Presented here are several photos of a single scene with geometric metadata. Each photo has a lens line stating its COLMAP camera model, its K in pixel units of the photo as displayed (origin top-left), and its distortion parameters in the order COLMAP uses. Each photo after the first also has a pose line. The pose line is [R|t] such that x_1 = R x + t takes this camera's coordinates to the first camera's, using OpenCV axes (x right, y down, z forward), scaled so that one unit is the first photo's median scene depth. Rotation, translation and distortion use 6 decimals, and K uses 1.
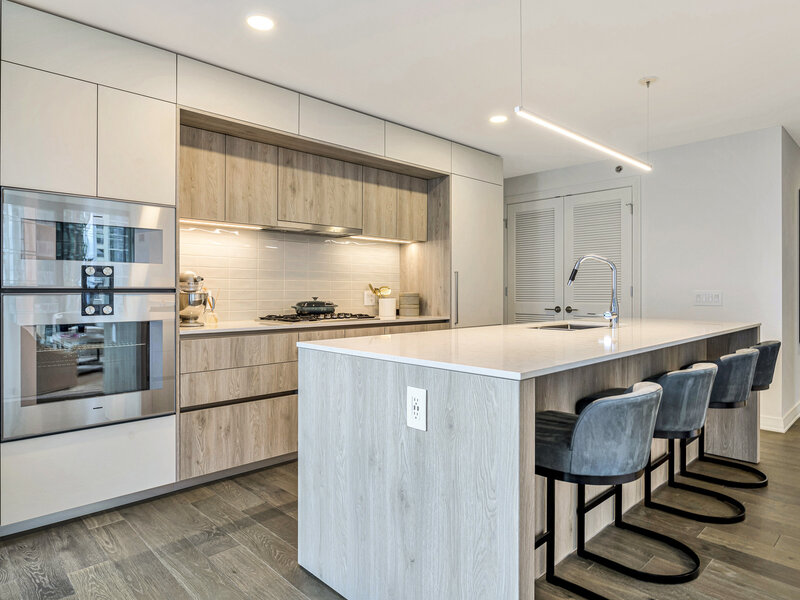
lens RADIAL K [[483.1, 0, 395.9], [0, 483.1, 296.9], [0, 0, 1]] dist [-0.036409, 0.000131]
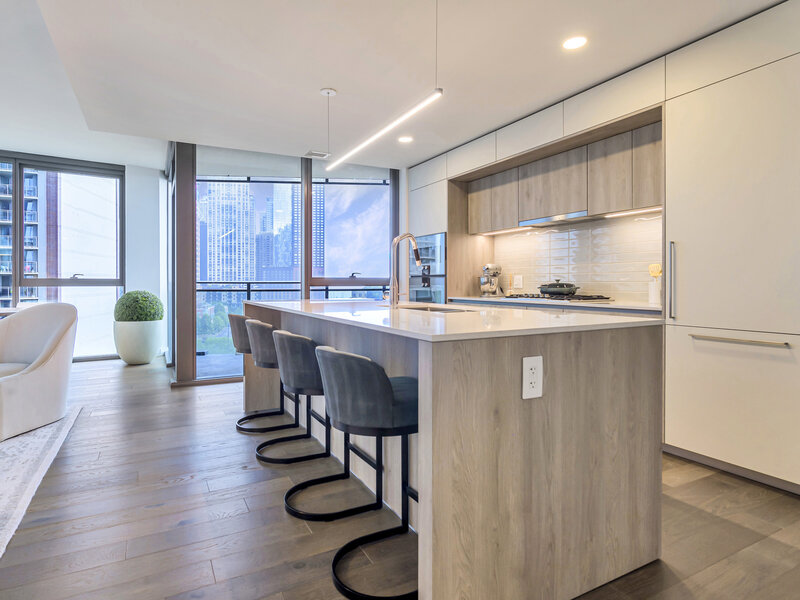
lens RADIAL K [[460.9, 0, 394.5], [0, 460.9, 291.3], [0, 0, 1]] dist [-0.001073, -0.000505]
pose [[-0.265426, 0.023355, -0.963848, 1.031931], [-0.003490, 0.999677, 0.025184, 0.002561], [0.964125, 0.010048, -0.265259, 0.959677]]
